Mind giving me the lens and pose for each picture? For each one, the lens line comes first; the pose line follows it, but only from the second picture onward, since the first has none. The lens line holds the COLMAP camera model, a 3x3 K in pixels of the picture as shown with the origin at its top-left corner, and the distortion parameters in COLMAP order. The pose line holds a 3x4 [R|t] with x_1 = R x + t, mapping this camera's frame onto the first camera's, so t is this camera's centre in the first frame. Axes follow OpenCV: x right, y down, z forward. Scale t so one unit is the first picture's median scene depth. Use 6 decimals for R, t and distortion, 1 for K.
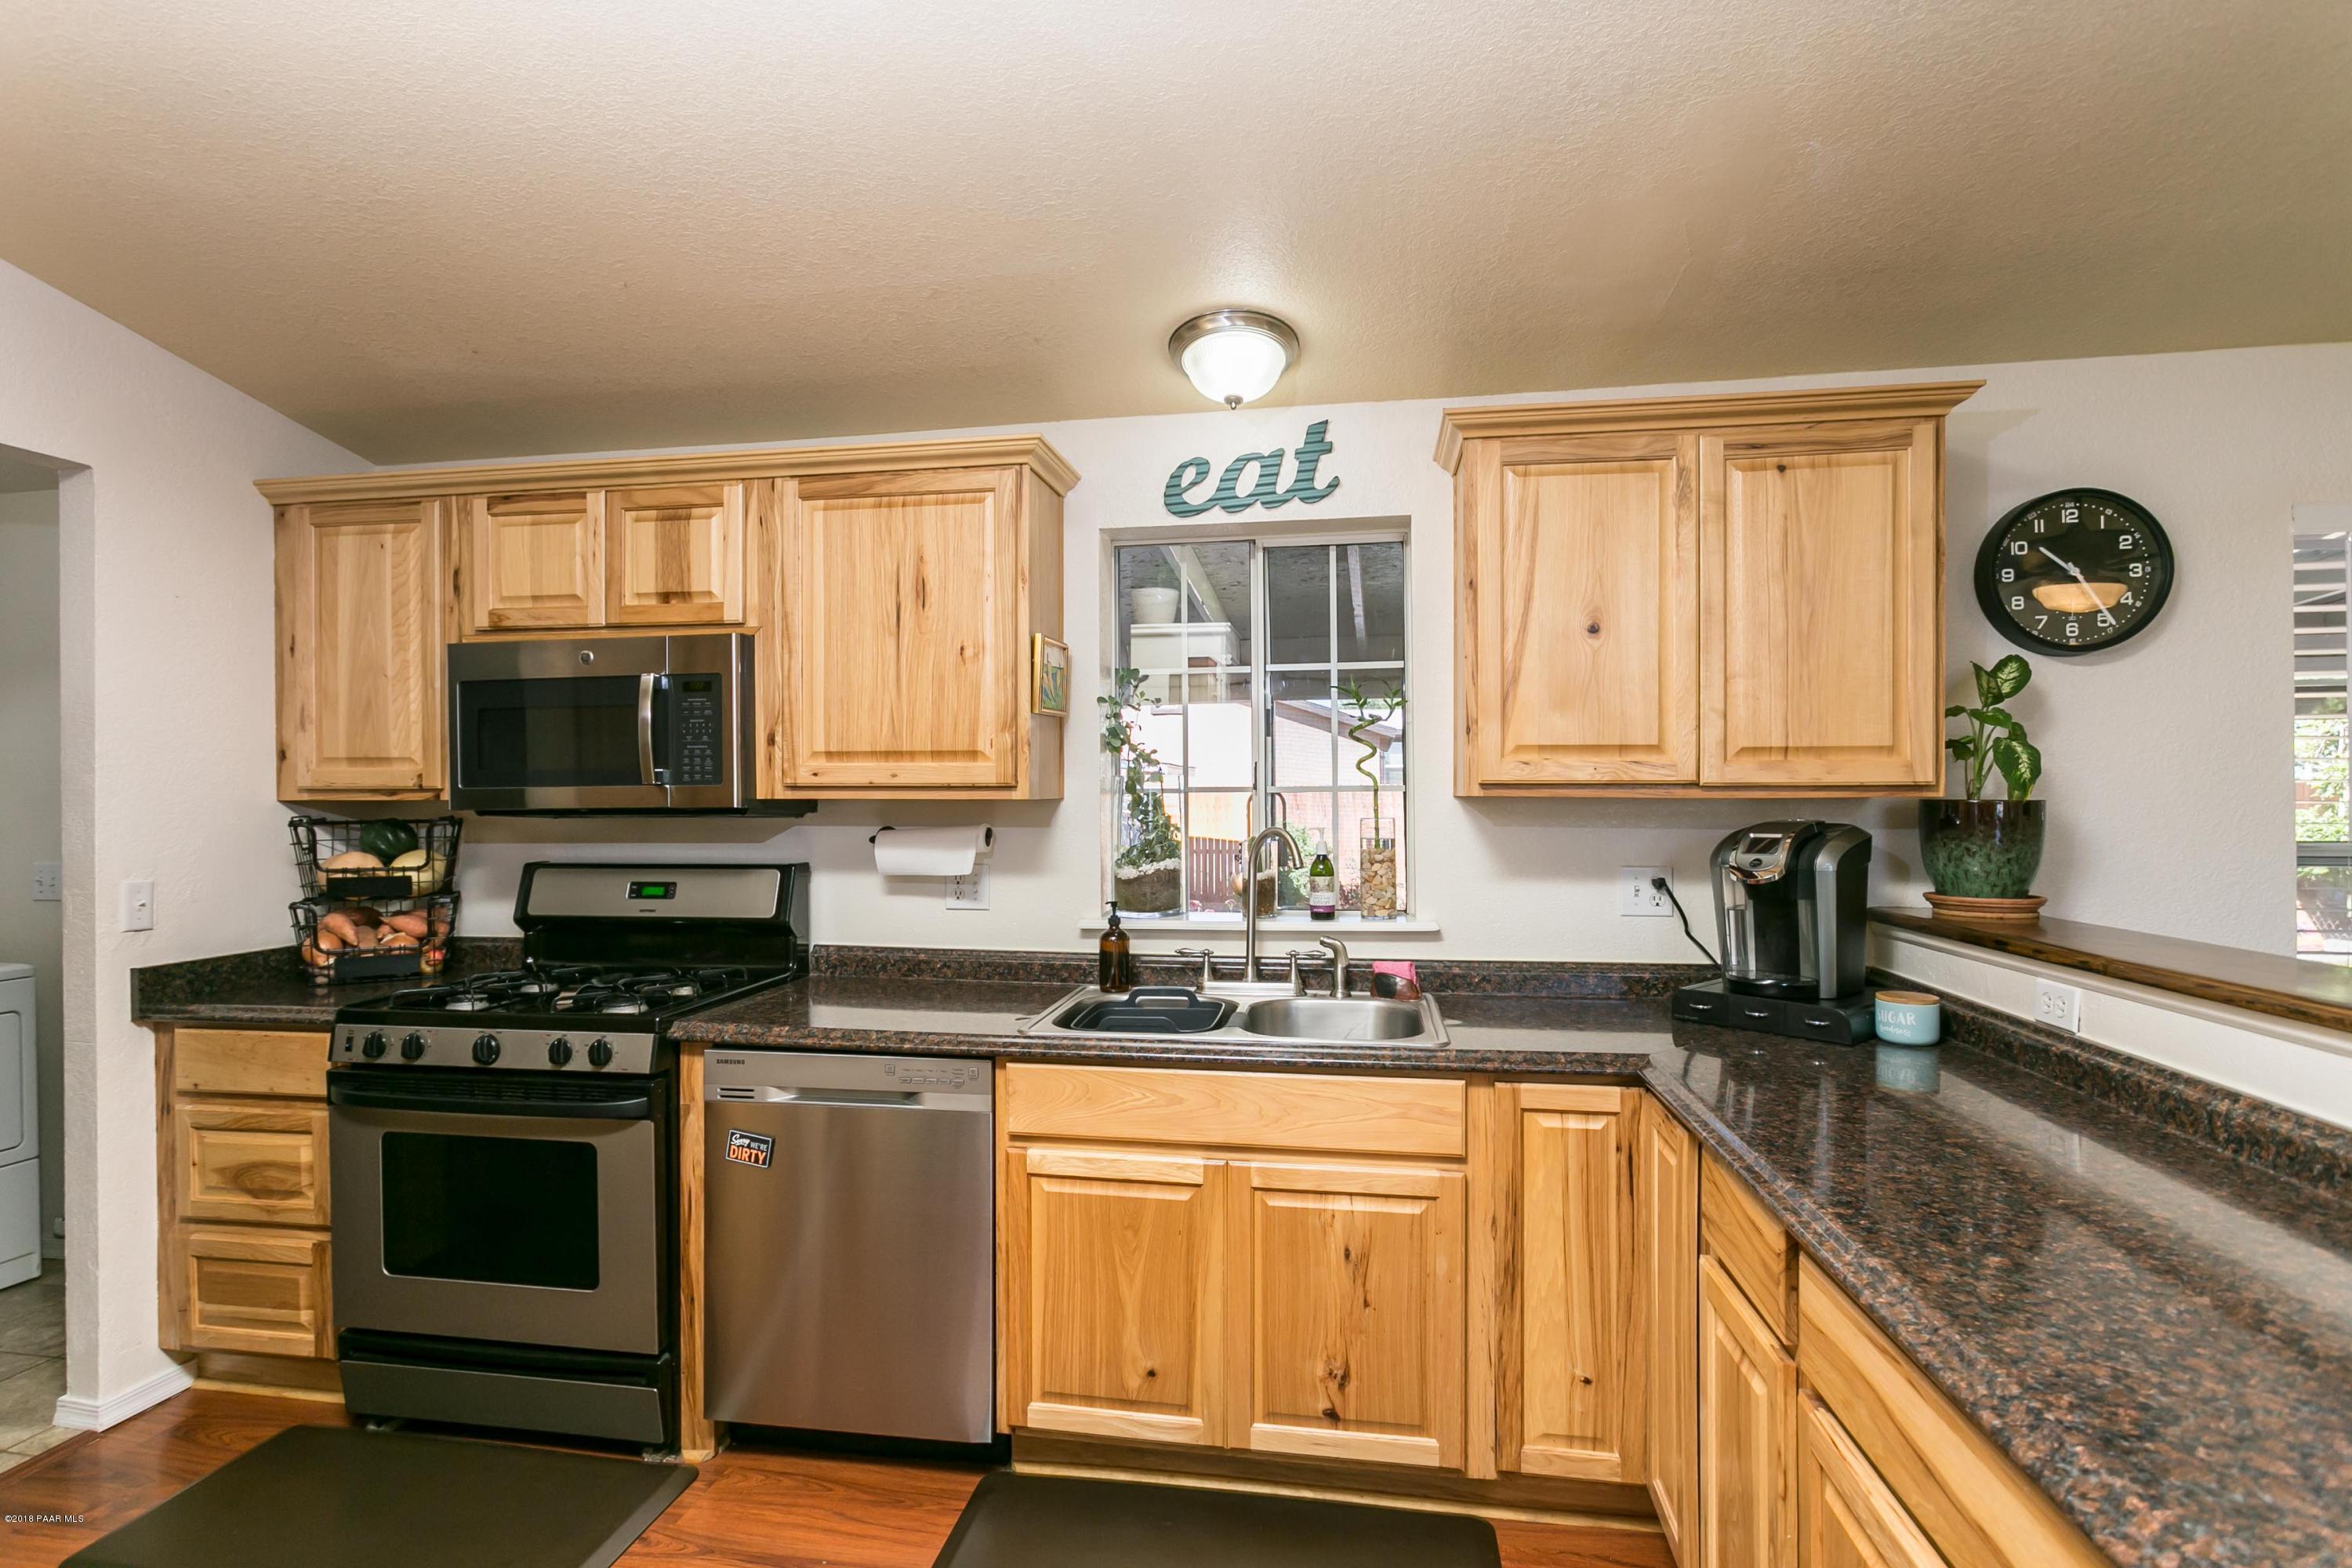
lens RADIAL K [[1136.0, 0, 1154.0], [0, 1136.0, 792.4], [0, 0, 1]] dist [-0.007849, 0.001130]
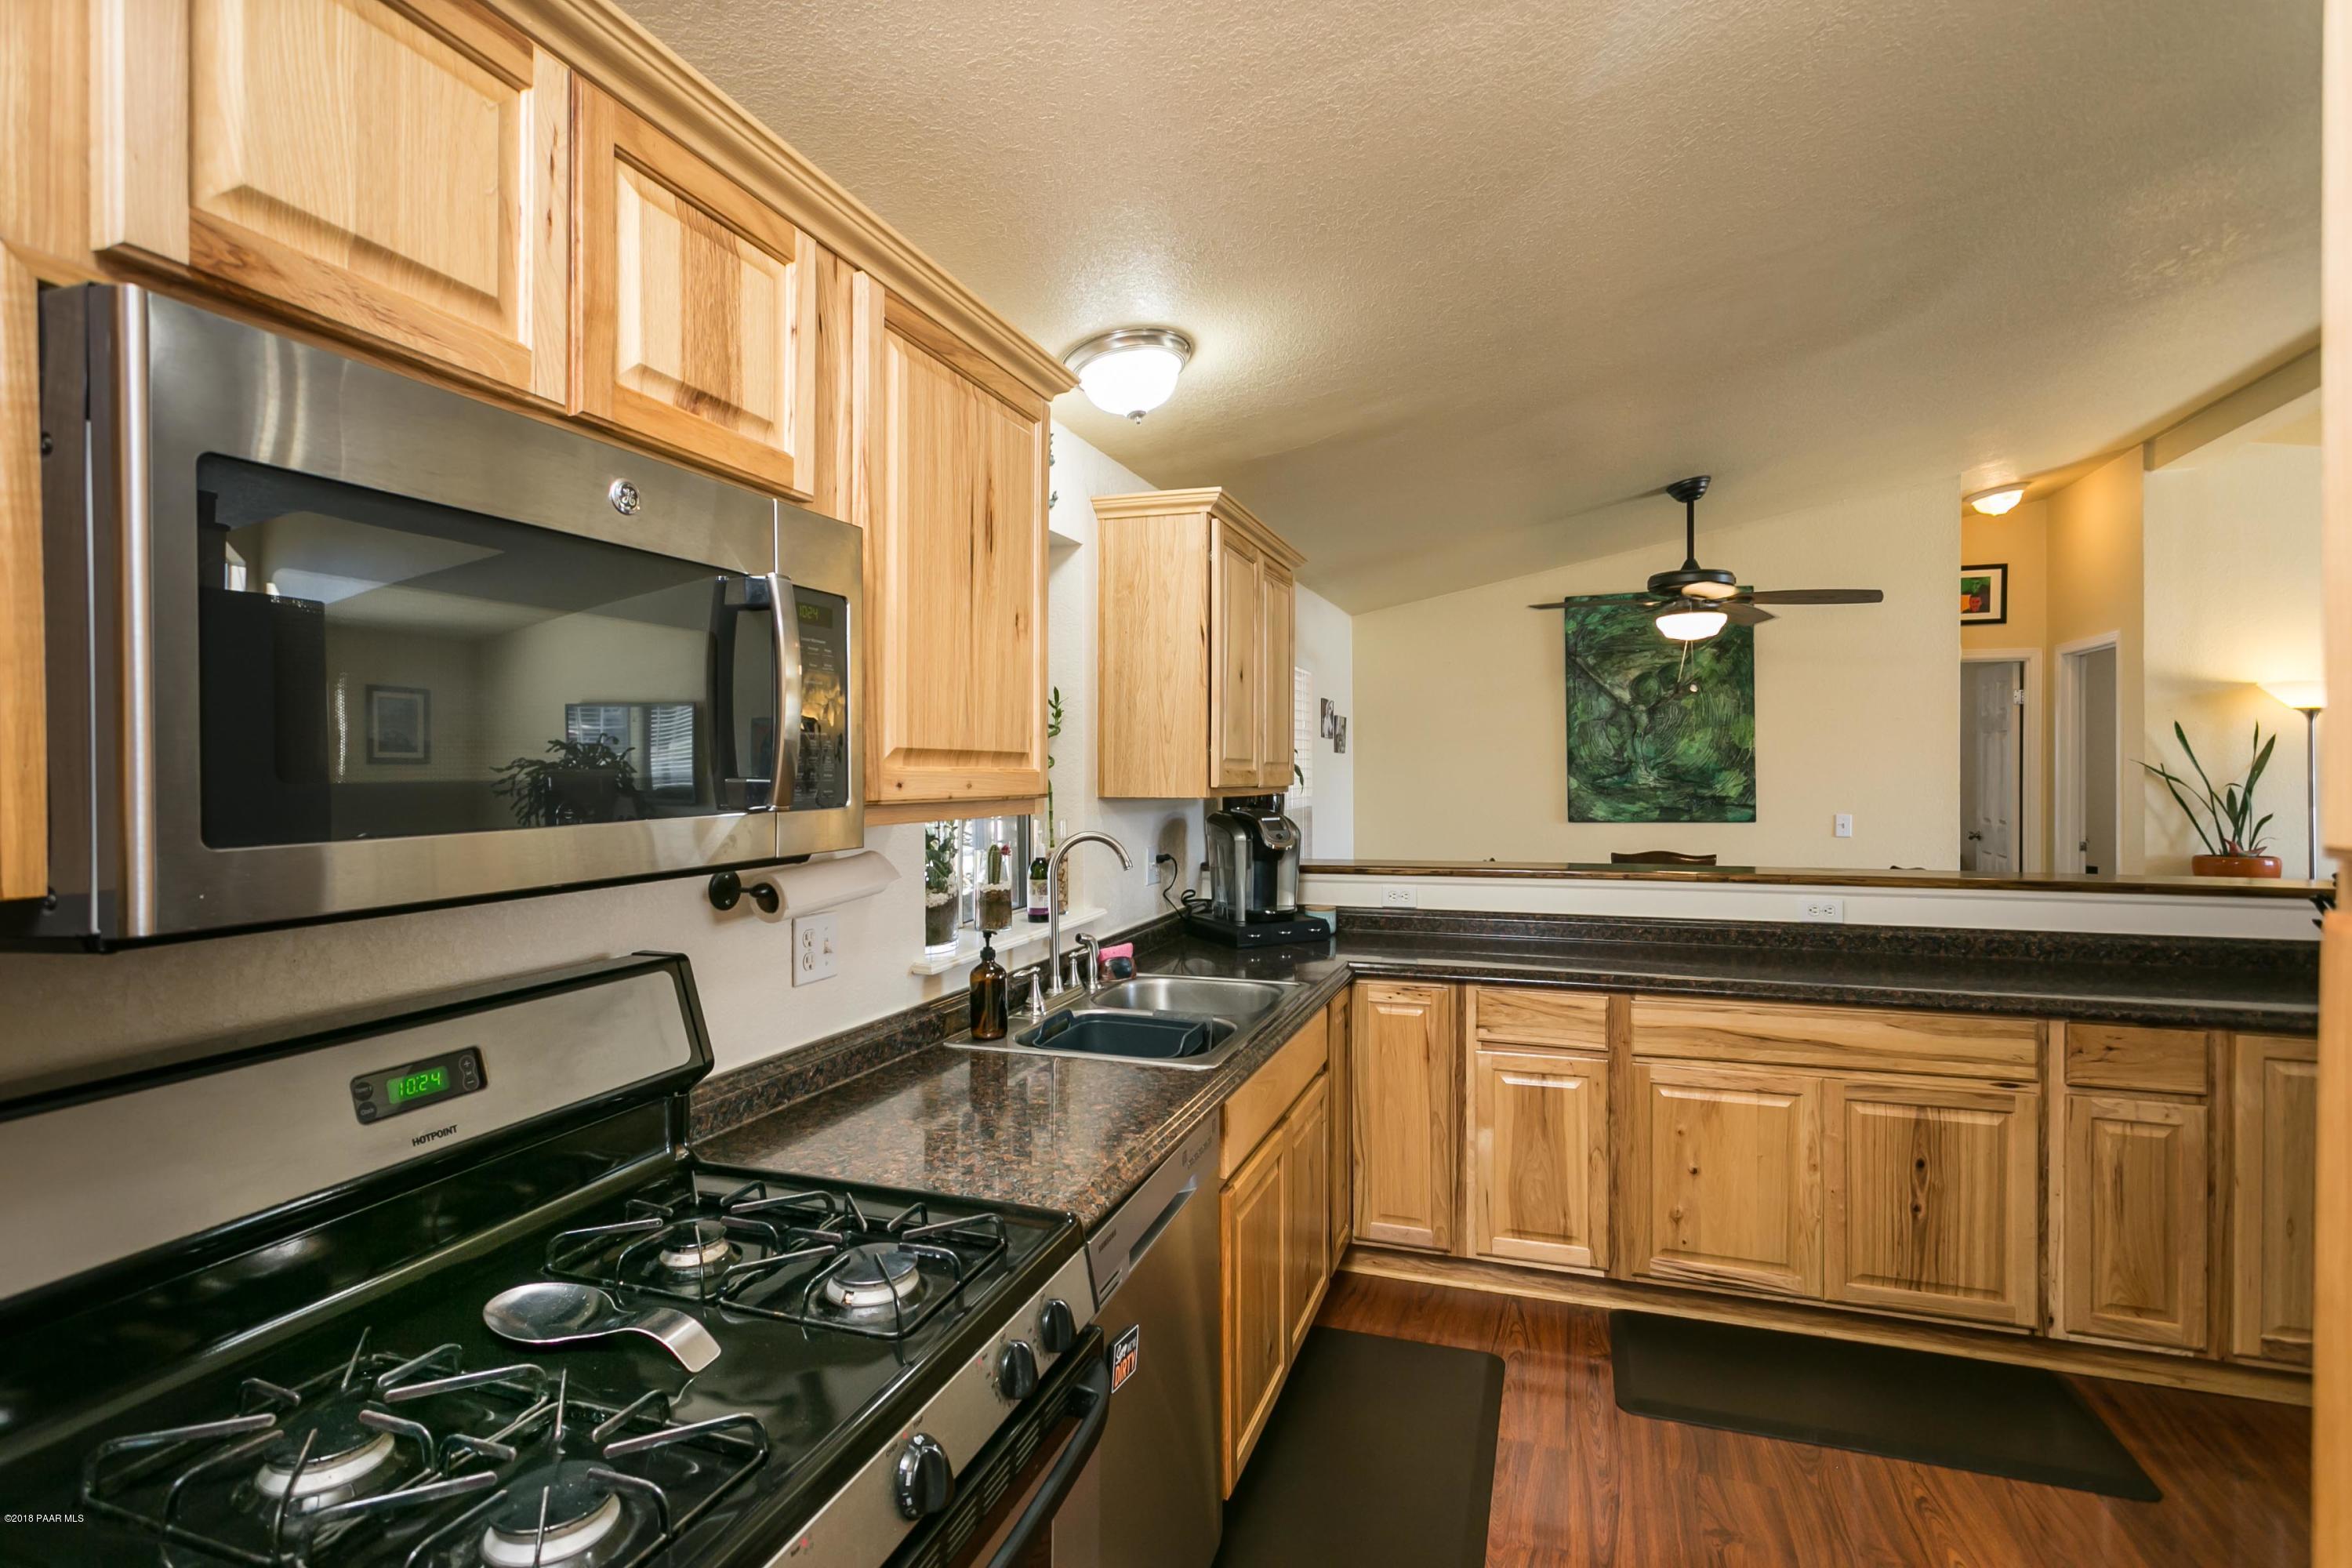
lens RADIAL K [[1111.2, 0, 1190.6], [0, 1111.2, 778.5], [0, 0, 1]] dist [0.011239, -0.000427]
pose [[0.160102, -0.006145, 0.987081, -0.861846], [0.001234, 0.999981, 0.006025, -0.022952], [-0.987100, 0.000254, 0.160107, 0.749083]]
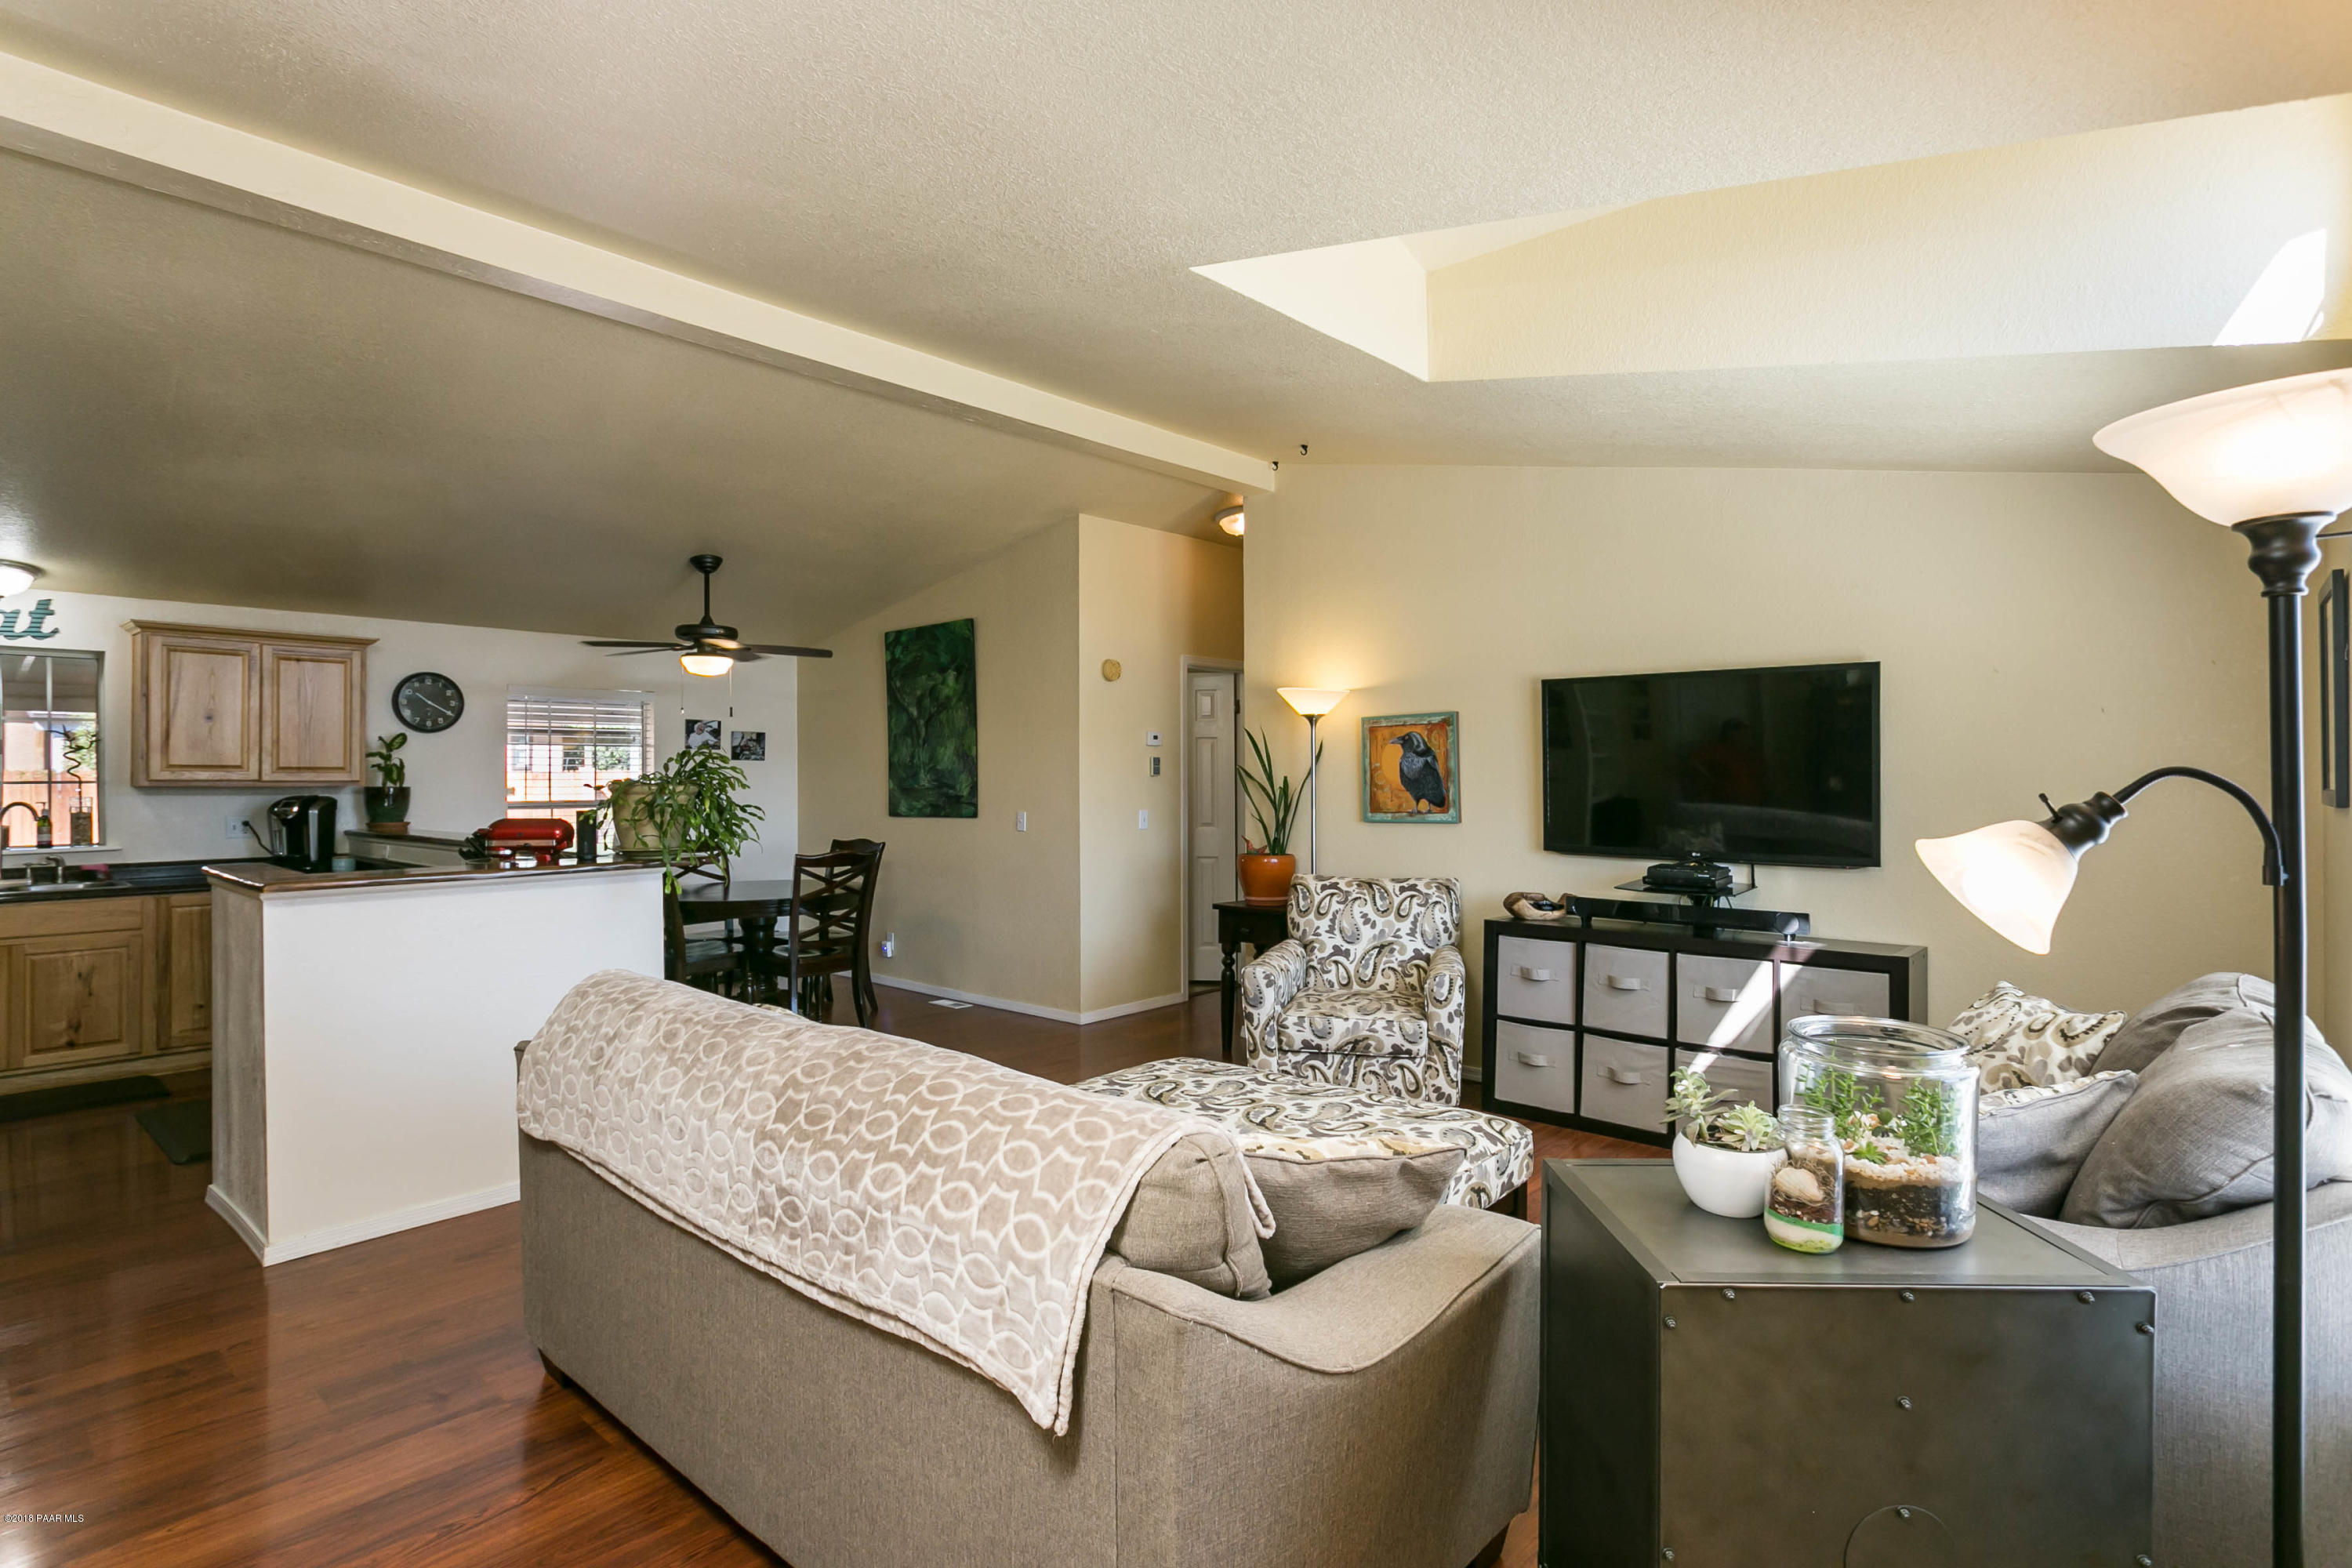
lens RADIAL K [[1174.4, 0, 1183.0], [0, 1174.4, 773.2], [0, 0, 1]] dist [0.000978, 0.000221]
pose [[0.524956, 0.005146, 0.851114, -0.589540], [0.000096, 0.999981, -0.006105, -0.008109], [-0.851129, 0.003286, 0.524946, -1.874431]]
